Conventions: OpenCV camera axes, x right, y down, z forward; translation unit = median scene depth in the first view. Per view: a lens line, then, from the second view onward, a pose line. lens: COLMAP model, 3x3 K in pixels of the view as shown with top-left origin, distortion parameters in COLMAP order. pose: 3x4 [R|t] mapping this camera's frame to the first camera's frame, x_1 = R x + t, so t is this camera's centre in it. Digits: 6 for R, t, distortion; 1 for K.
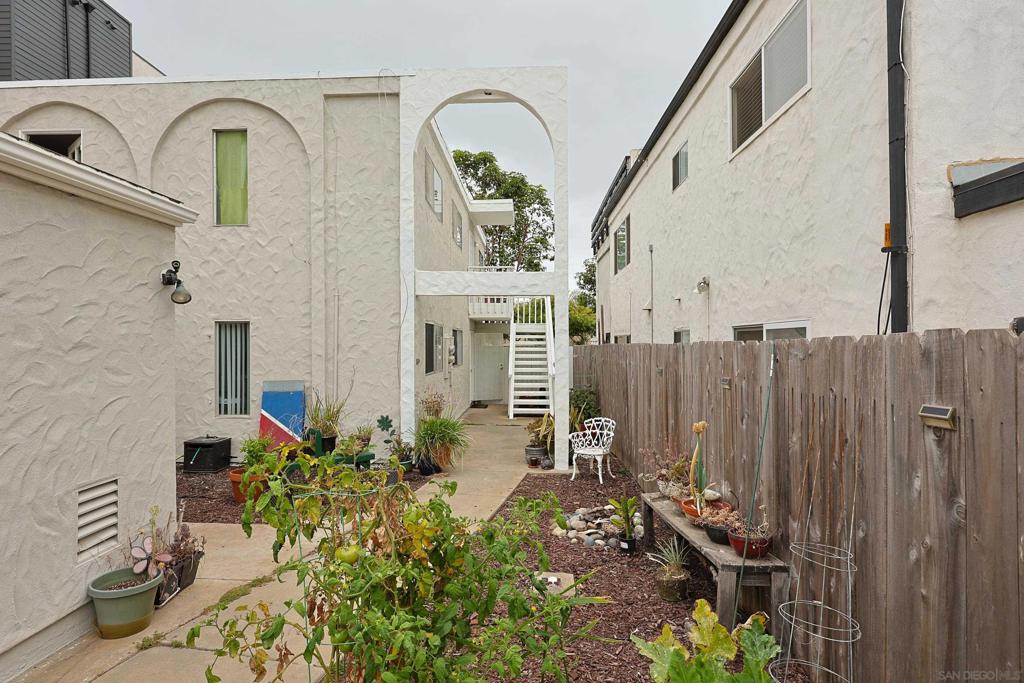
lens RADIAL K [[541.9, 0, 508.9], [0, 541.9, 343.2], [0, 0, 1]] dist [0.000899, -0.002278]
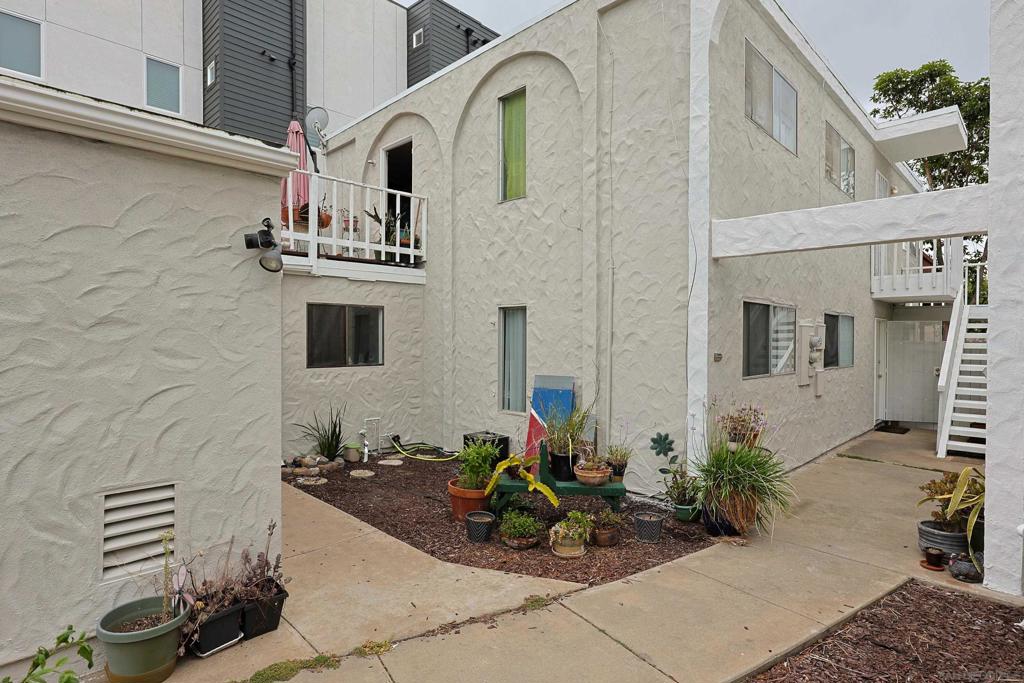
lens RADIAL K [[541.9, 0, 516.2], [0, 541.9, 340.4], [0, 0, 1]] dist [0.000899, -0.002278]
pose [[0.735650, 0.008371, -0.677310, 0.102583], [-0.006884, 0.999964, 0.004883, 0.011133], [0.677327, 0.001070, 0.735682, 0.348723]]
